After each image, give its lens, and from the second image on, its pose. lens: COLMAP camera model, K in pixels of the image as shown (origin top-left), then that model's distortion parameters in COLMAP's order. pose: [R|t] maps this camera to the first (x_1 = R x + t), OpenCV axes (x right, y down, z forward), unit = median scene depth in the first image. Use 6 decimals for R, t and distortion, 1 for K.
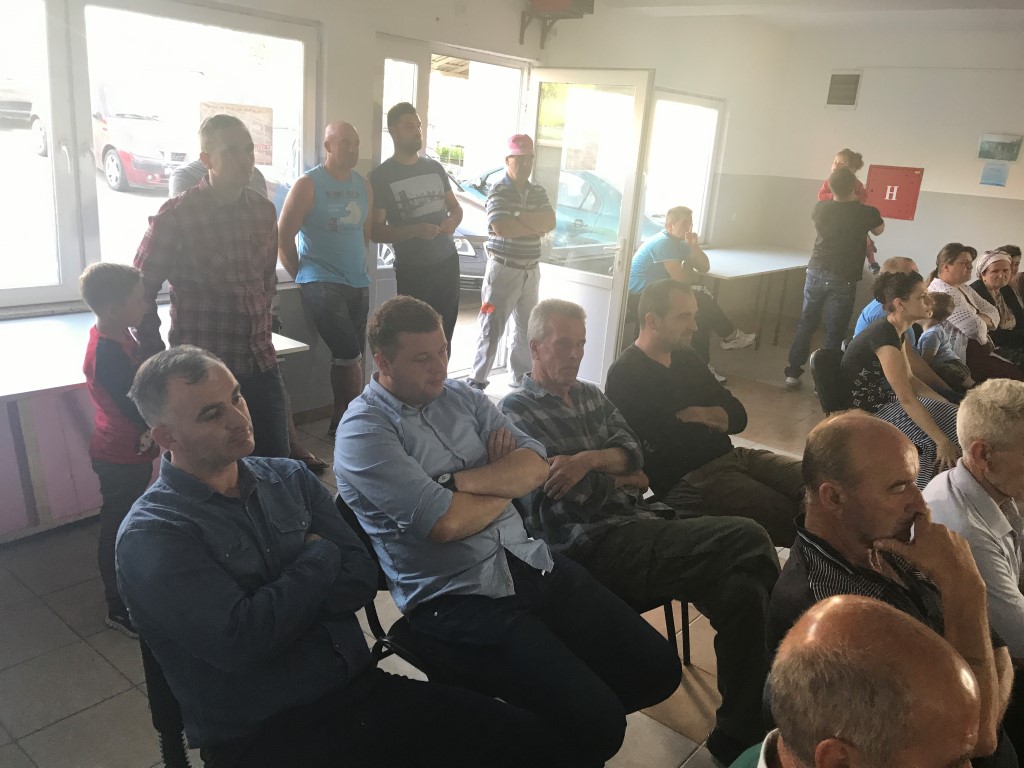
lens RADIAL K [[840.5, 0, 520.3], [0, 840.5, 376.0], [0, 0, 1]] dist [0.030139, -0.036048]
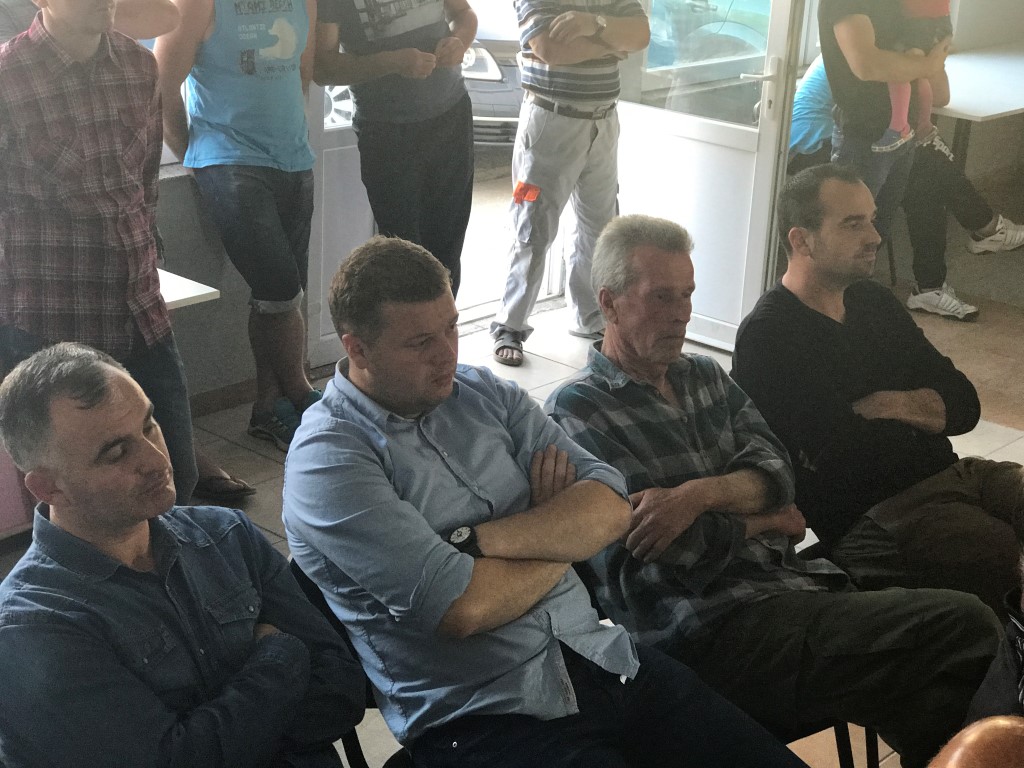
lens RADIAL K [[1690.0, 0, 507.7], [0, 1690.0, 387.7], [0, 0, 1]] dist [0.066023, 0.000000]
pose [[0.998412, -0.017624, -0.053508, 0.010296], [0.021158, 0.997581, 0.066210, -0.054034], [0.052212, -0.067237, 0.996370, -0.195724]]
